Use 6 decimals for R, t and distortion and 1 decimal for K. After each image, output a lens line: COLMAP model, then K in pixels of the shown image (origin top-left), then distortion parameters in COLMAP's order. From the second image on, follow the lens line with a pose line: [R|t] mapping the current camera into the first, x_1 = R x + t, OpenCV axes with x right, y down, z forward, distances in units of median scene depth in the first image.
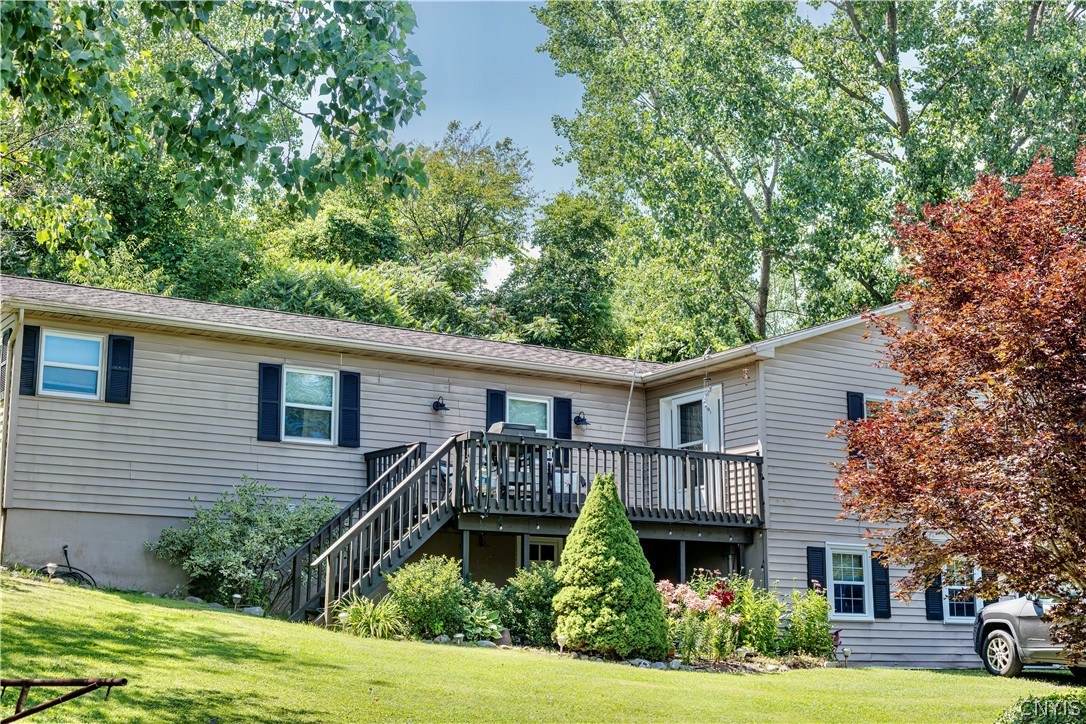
lens RADIAL K [[1497.4, 0, 542.6], [0, 1497.4, 363.1], [0, 0, 1]] dist [0.030662, 0.000000]
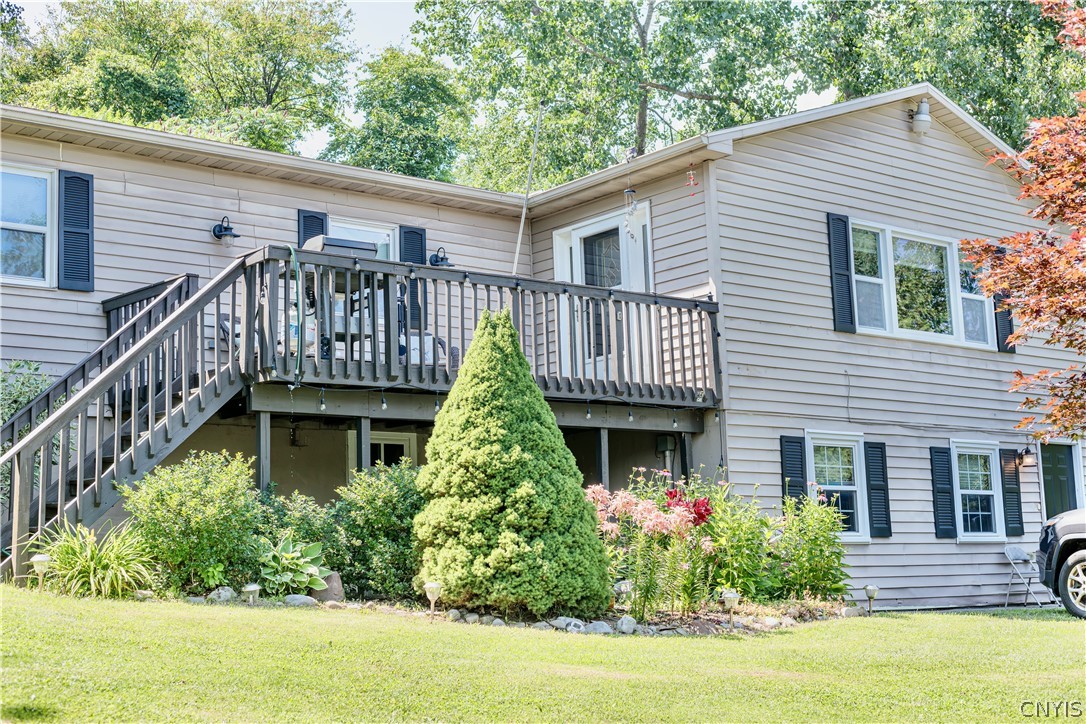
lens RADIAL K [[1497.4, 0, 542.7], [0, 1497.4, 359.1], [0, 0, 1]] dist [0.030662, 0.000000]
pose [[0.992819, -0.013906, 0.118813, -0.010272], [0.008815, 0.999025, 0.043266, 0.059250], [-0.119299, -0.041907, 0.991974, 0.353350]]
